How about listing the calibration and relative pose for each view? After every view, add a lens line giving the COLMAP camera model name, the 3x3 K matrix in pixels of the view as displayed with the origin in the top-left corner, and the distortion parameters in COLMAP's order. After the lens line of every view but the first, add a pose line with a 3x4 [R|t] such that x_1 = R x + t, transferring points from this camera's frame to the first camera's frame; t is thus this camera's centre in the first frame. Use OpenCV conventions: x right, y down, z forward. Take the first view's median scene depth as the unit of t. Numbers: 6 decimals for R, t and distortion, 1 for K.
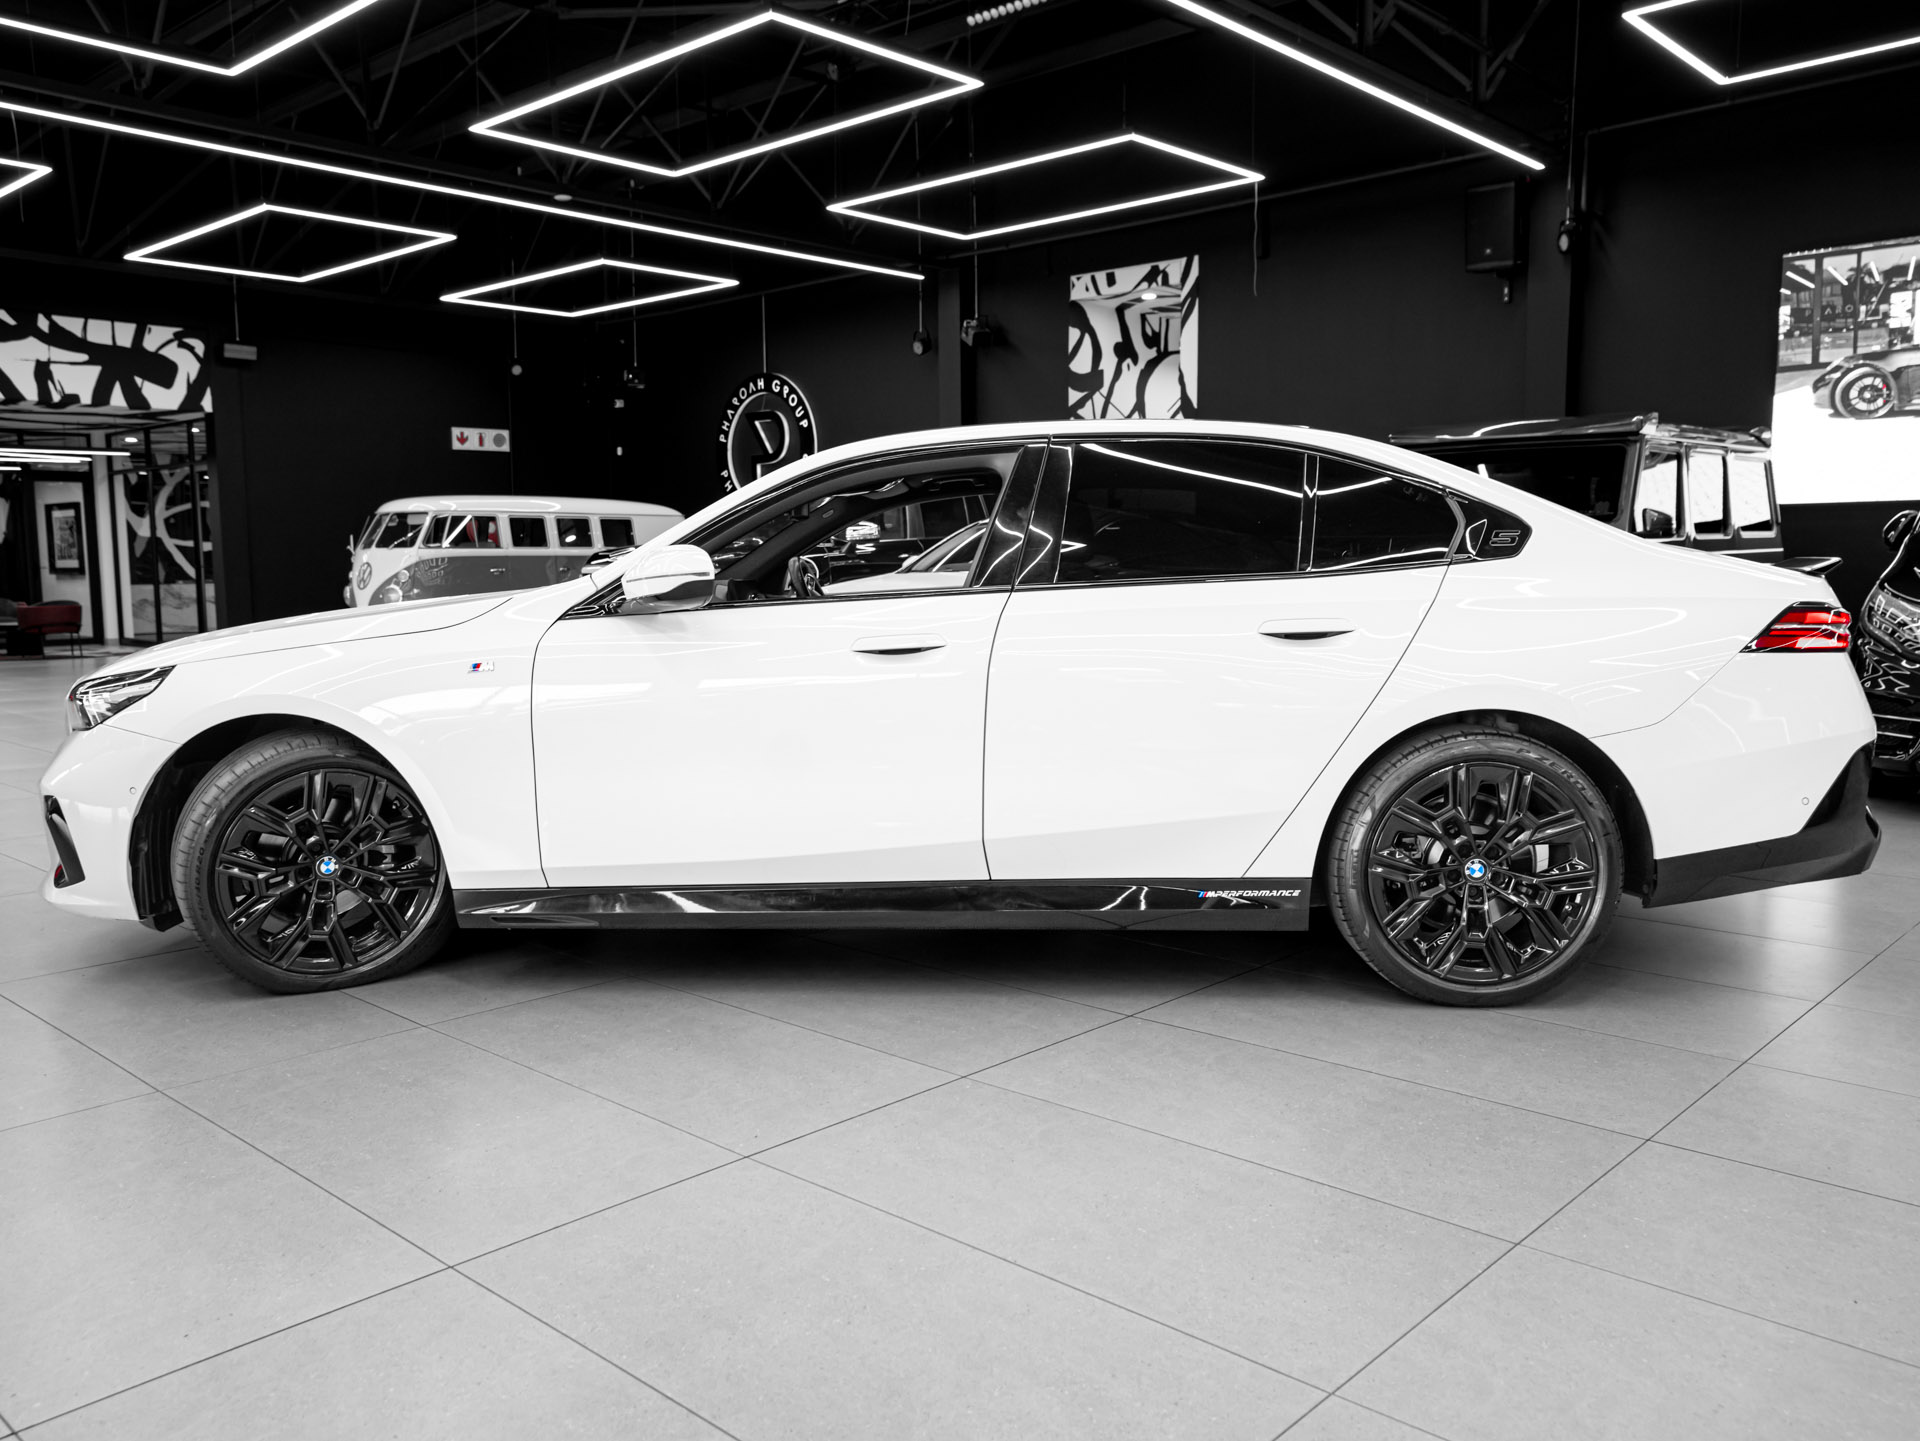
lens RADIAL K [[1552.5, 0, 965.3], [0, 1552.5, 726.5], [0, 0, 1]] dist [-0.021380, 0.063435]
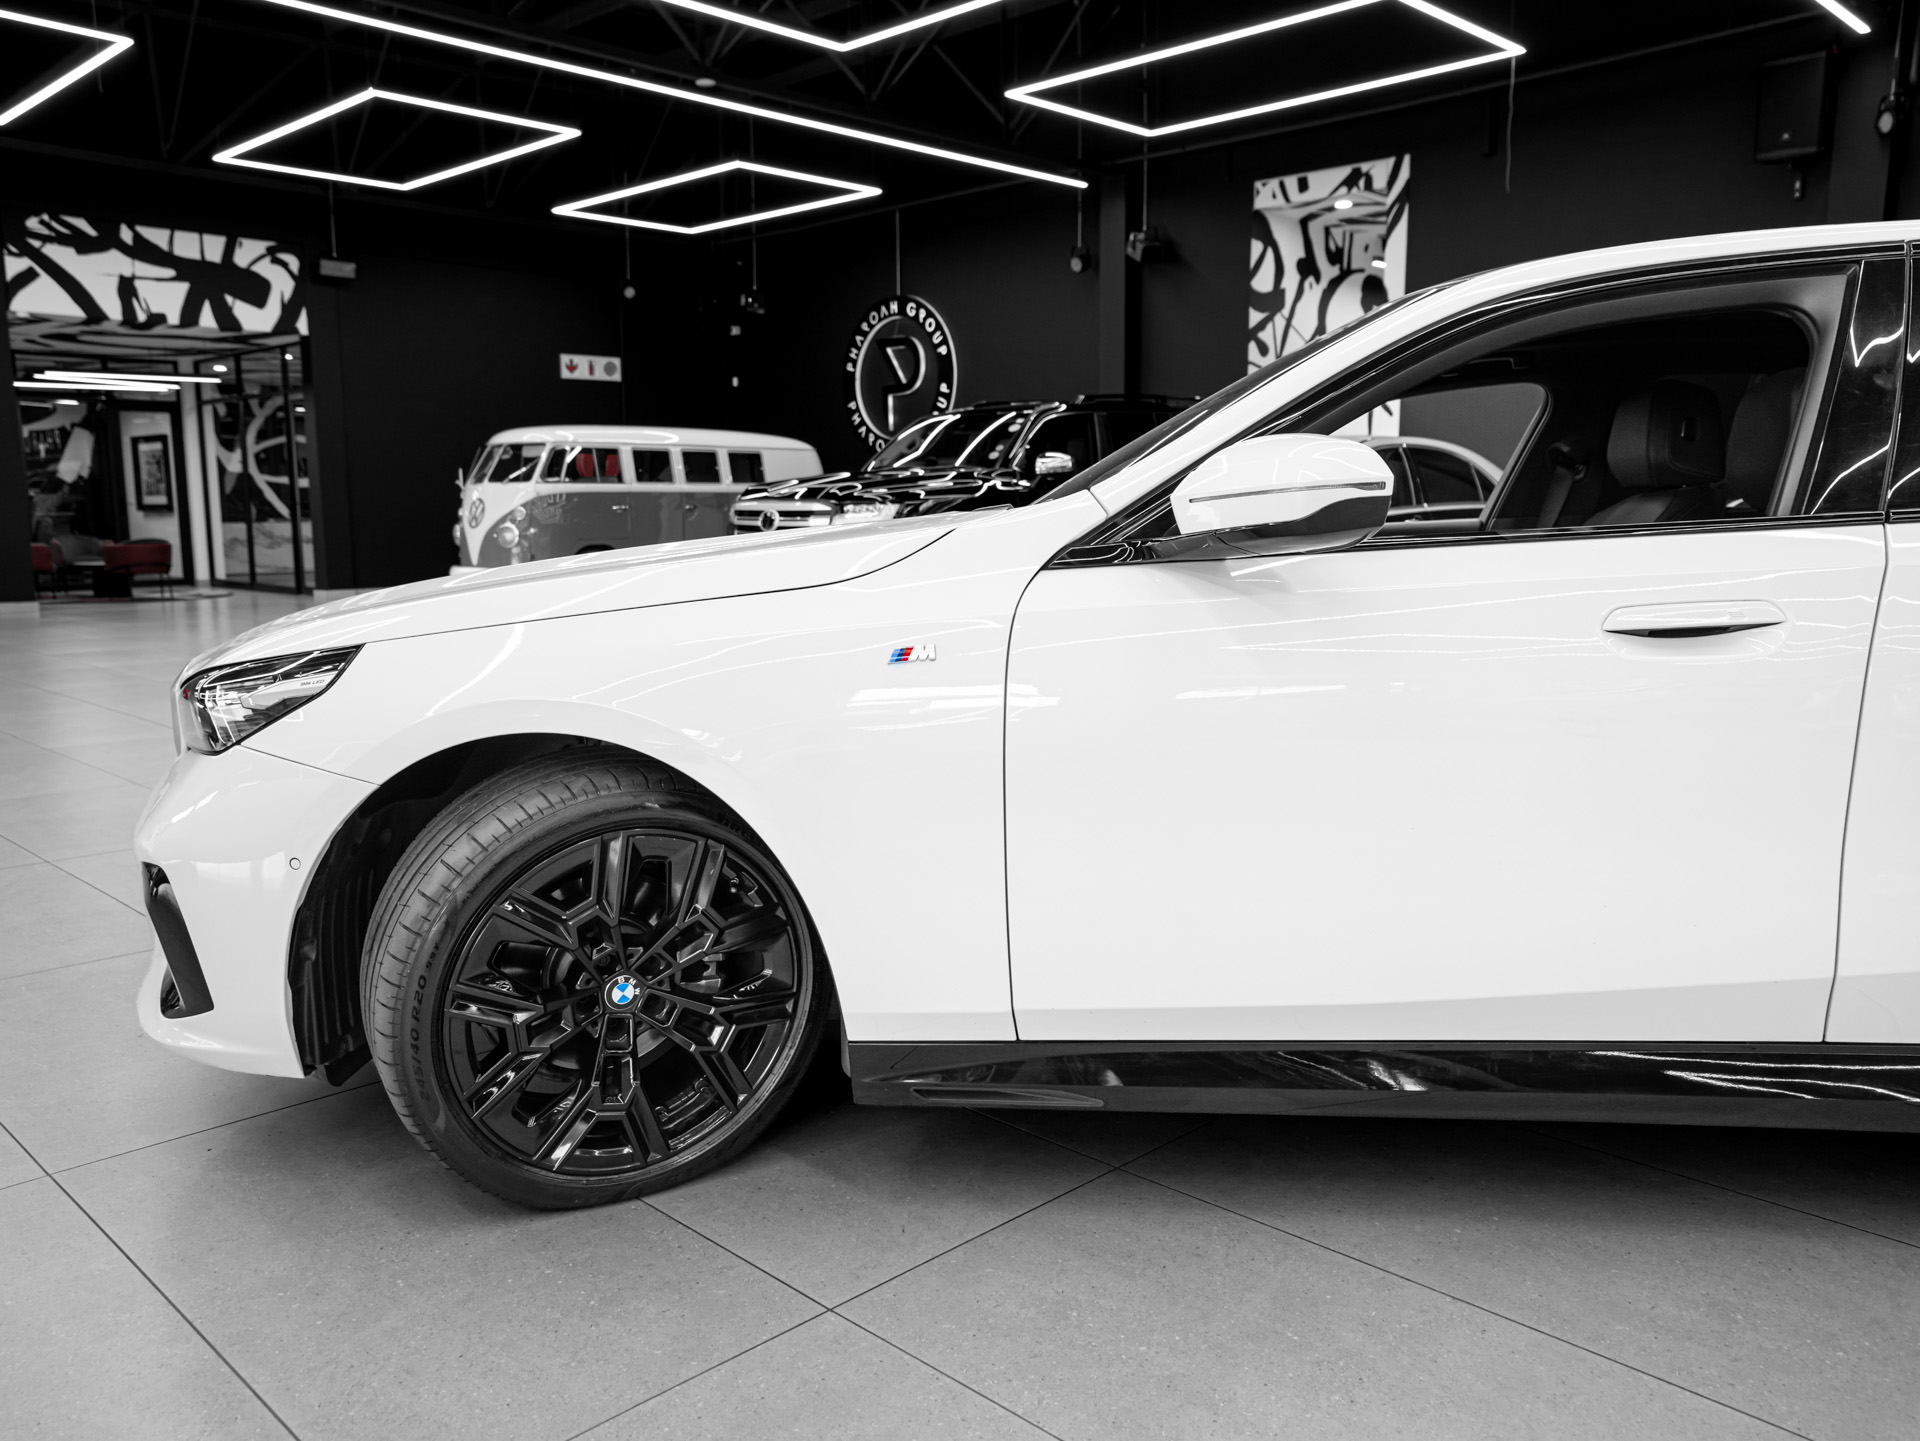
lens RADIAL K [[1468.9, 0, 963.1], [0, 1468.9, 720.4], [0, 0, 1]] dist [-0.022845, 0.063534]
pose [[0.999759, 0.007560, -0.020593, -0.083577], [-0.006768, 0.999246, 0.038239, -0.010261], [0.020866, -0.038091, 0.999056, 0.139540]]
